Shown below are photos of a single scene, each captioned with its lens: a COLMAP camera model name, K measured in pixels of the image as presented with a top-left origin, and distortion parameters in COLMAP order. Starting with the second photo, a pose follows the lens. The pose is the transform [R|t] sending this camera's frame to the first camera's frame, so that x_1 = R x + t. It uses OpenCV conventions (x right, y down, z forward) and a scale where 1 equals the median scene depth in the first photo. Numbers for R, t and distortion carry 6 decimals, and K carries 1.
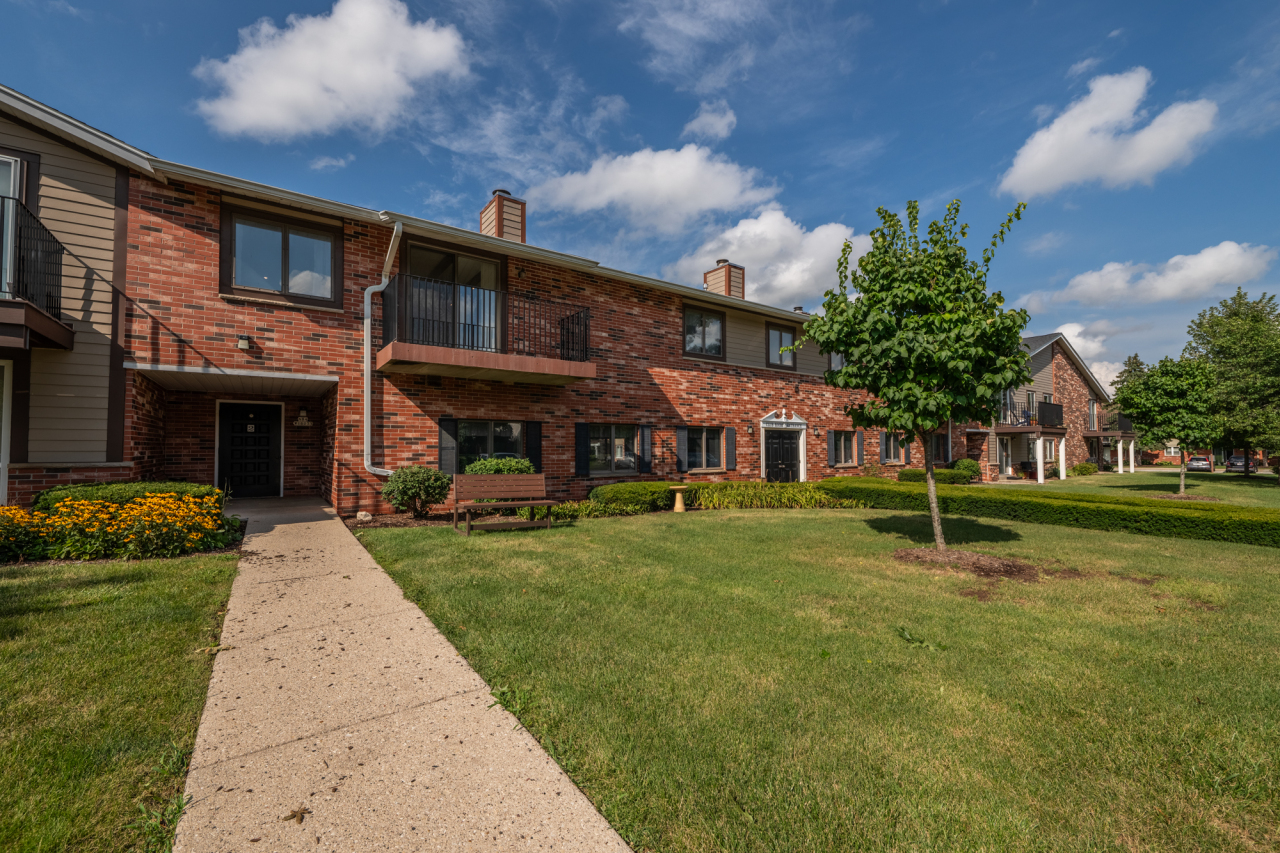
lens RADIAL K [[515.3, 0, 638.2], [0, 515.3, 430.3], [0, 0, 1]] dist [0.009056, -0.007644]
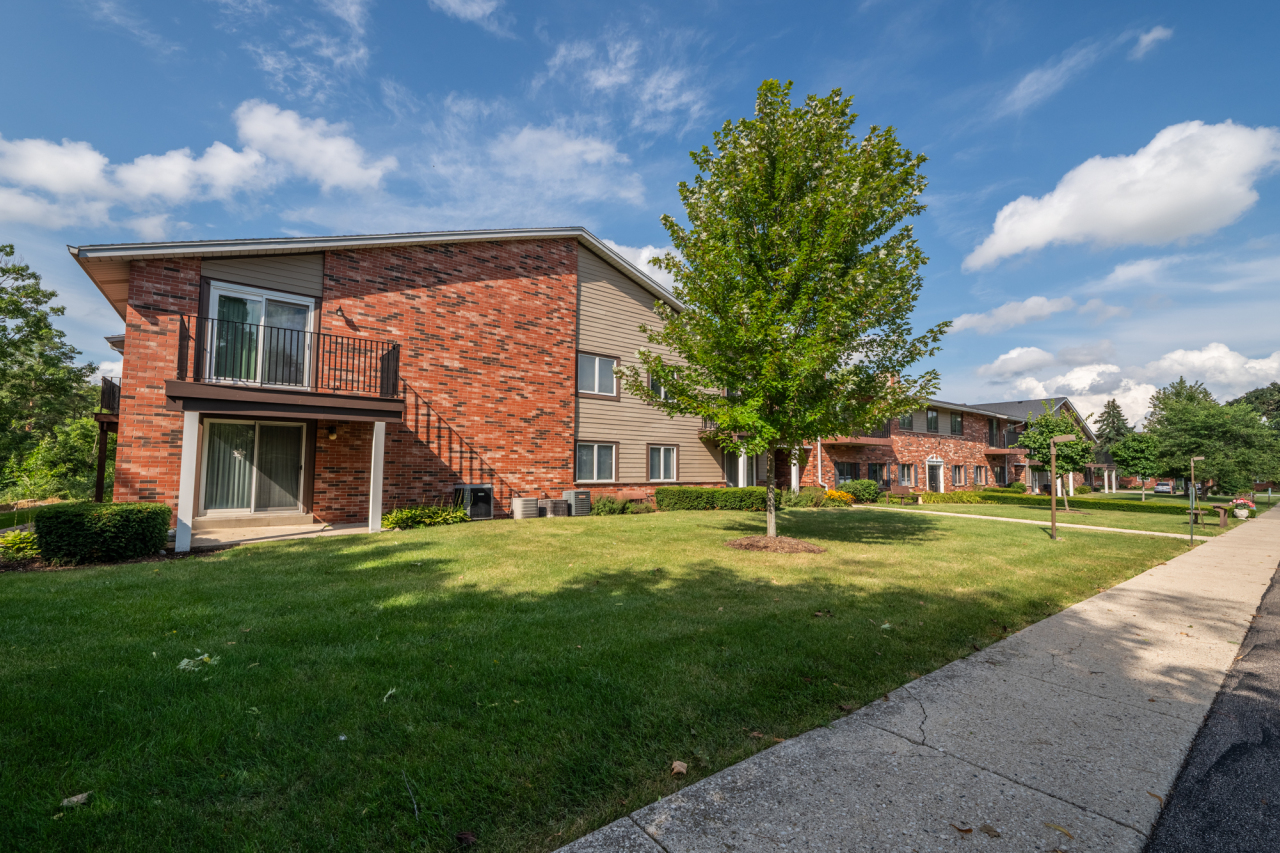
lens RADIAL K [[515.3, 0, 630.8], [0, 515.3, 431.4], [0, 0, 1]] dist [0.009056, -0.007644]
pose [[0.999729, 0.015801, 0.017085, -1.446346], [-0.015252, 0.999378, -0.031804, -0.079142], [-0.017577, 0.031535, 0.999348, -1.451063]]
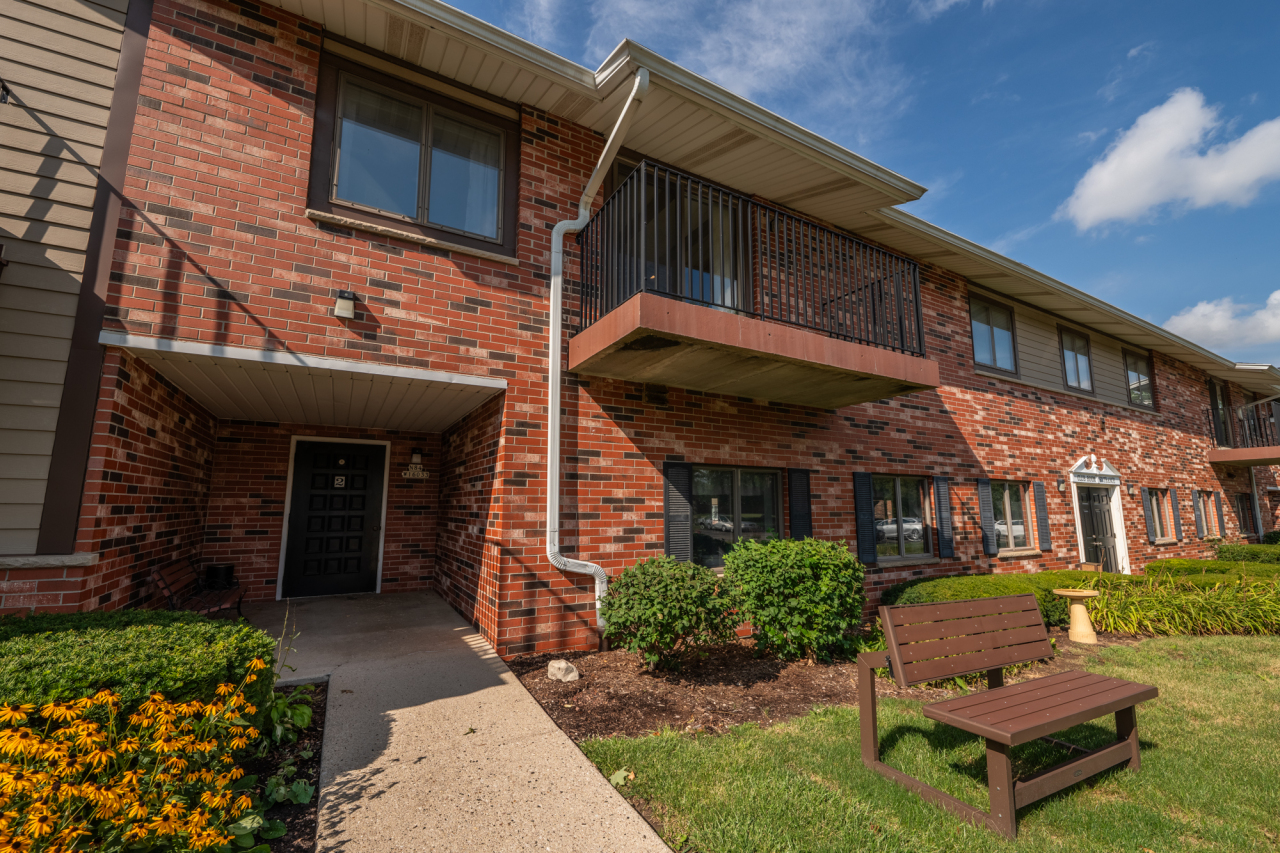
lens RADIAL K [[515.3, 0, 635.3], [0, 515.3, 430.0], [0, 0, 1]] dist [0.009056, -0.007644]
pose [[0.993707, -0.011153, -0.111457, -0.374740], [-0.001473, 0.993644, -0.112563, 0.004345], [0.112003, 0.112018, 0.987374, 0.480738]]
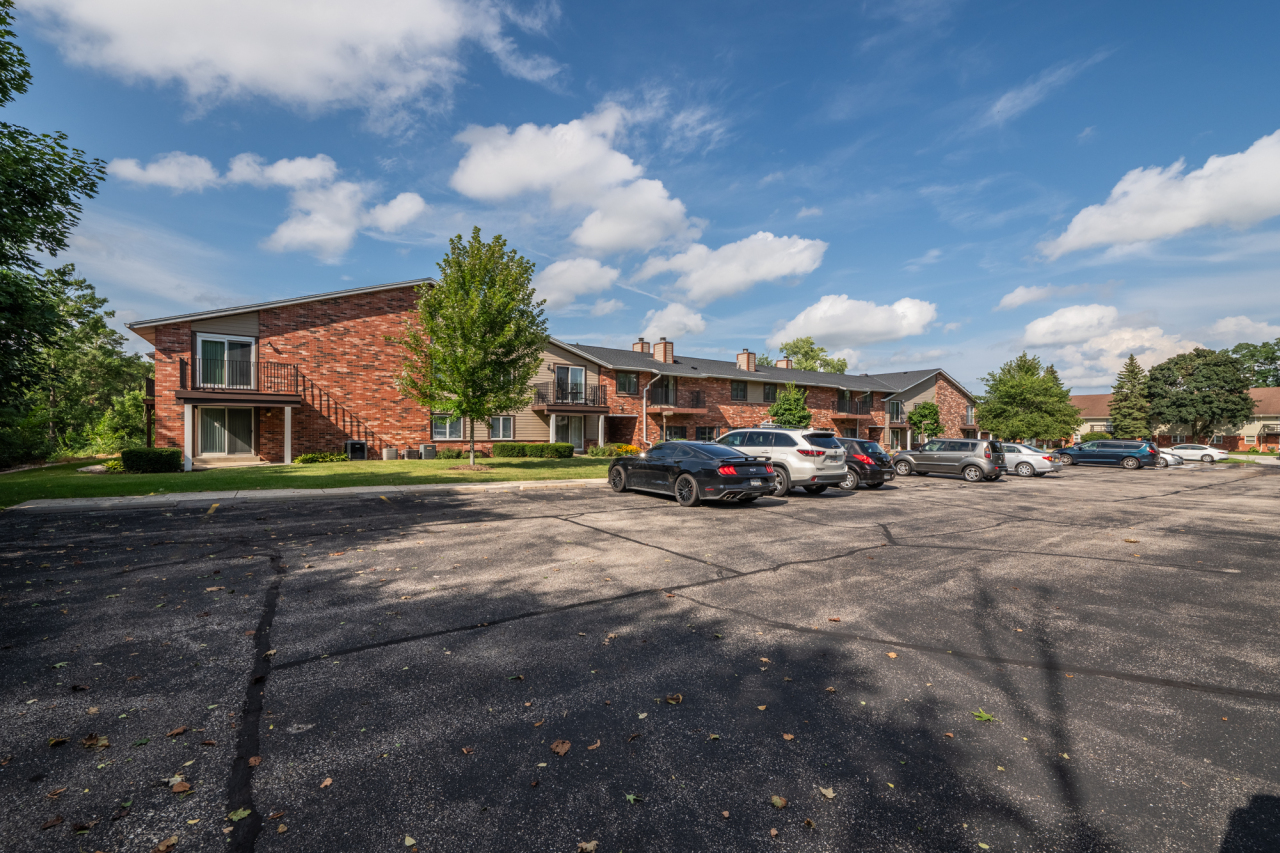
lens RADIAL K [[515.3, 0, 633.2], [0, 515.3, 432.5], [0, 0, 1]] dist [0.009056, -0.007644]
pose [[0.999528, 0.011310, -0.028547, -0.488449], [-0.010085, 0.999037, 0.042712, -0.127559], [0.029002, -0.042404, 0.998679, -2.407530]]
